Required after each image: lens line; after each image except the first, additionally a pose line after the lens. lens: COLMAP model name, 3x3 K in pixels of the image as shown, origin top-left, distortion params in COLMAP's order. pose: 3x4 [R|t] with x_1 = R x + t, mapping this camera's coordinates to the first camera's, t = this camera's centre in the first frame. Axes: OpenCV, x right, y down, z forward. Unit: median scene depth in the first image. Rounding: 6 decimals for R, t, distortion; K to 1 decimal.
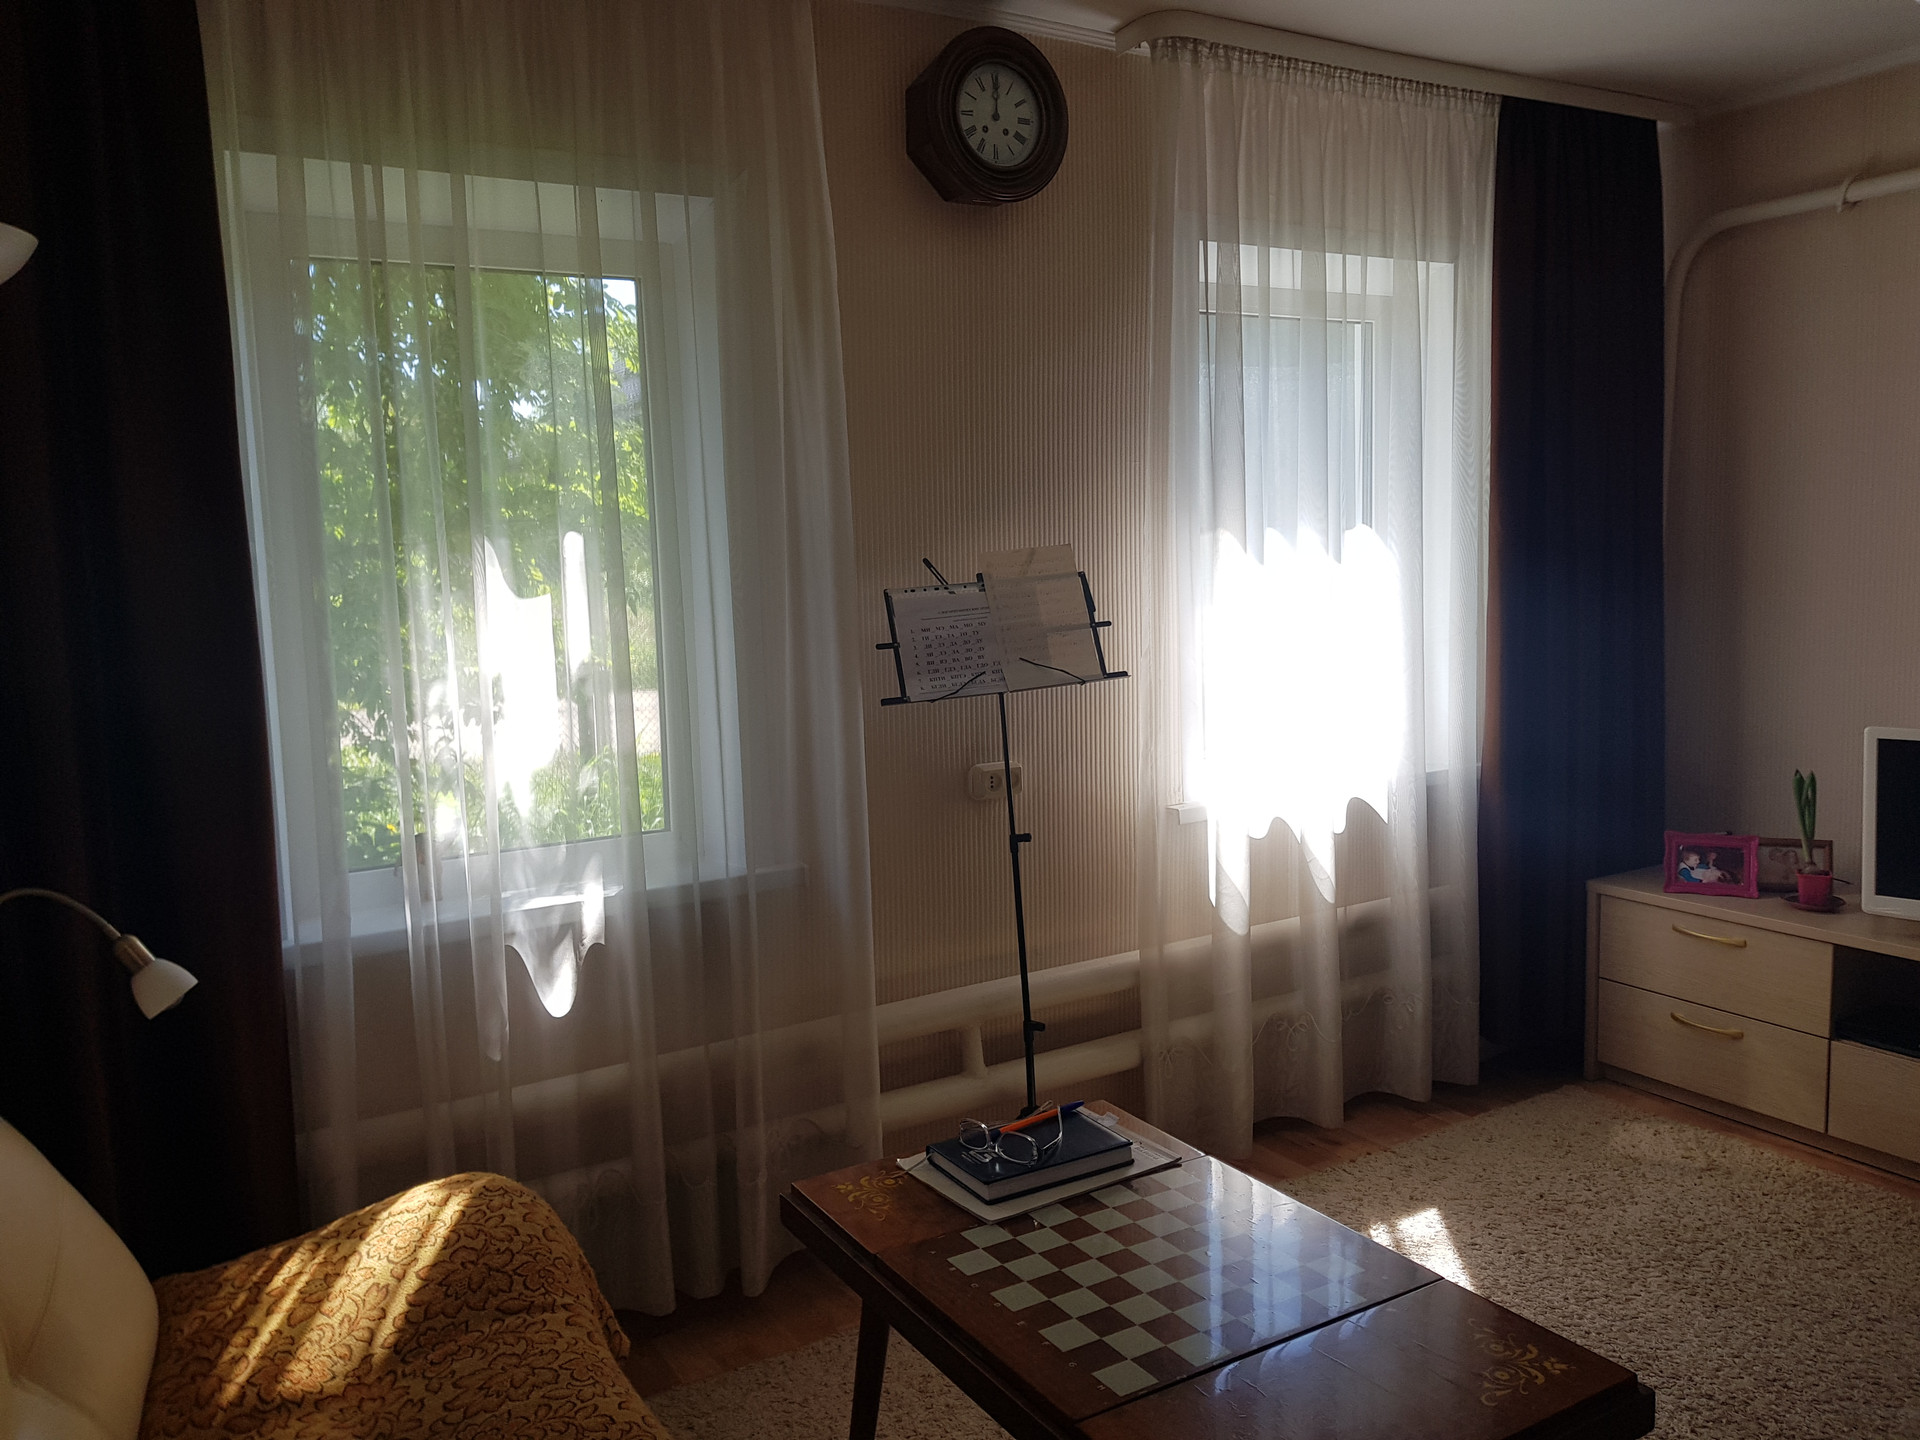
lens RADIAL K [[1488.4, 0, 964.0], [0, 1488.4, 735.7], [0, 0, 1]] dist [0.034776, -0.047042]
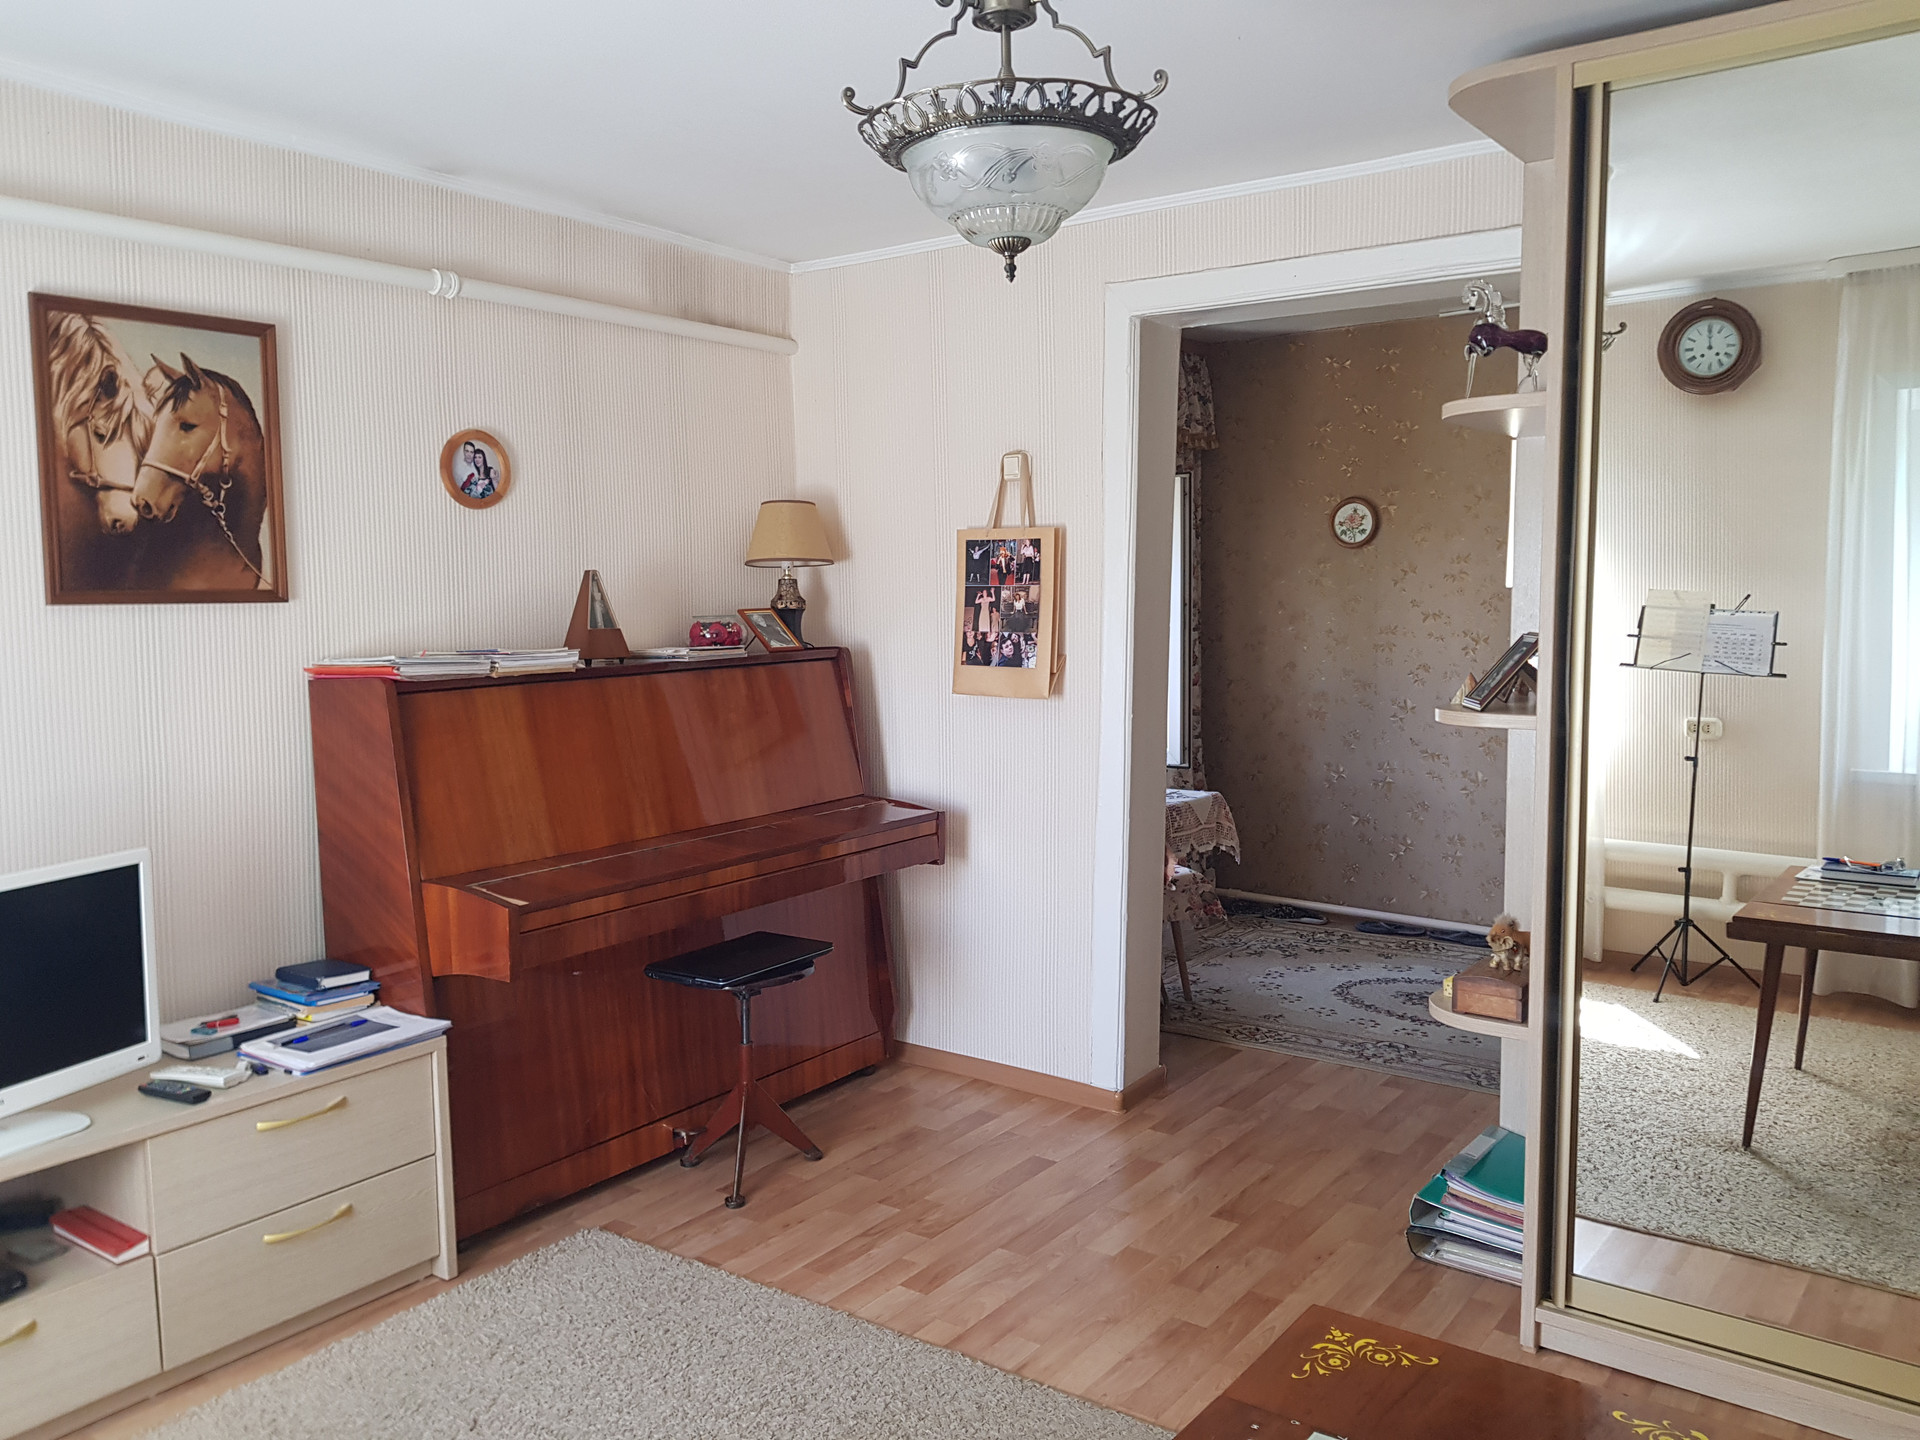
lens RADIAL K [[1488.4, 0, 947.8], [0, 1488.4, 723.9], [0, 0, 1]] dist [0.034776, -0.047042]
pose [[0.359365, 0.123326, -0.925012, 1.284083], [-0.114675, 0.989553, 0.087380, -0.028401], [0.926125, 0.074675, 0.369753, -0.407012]]
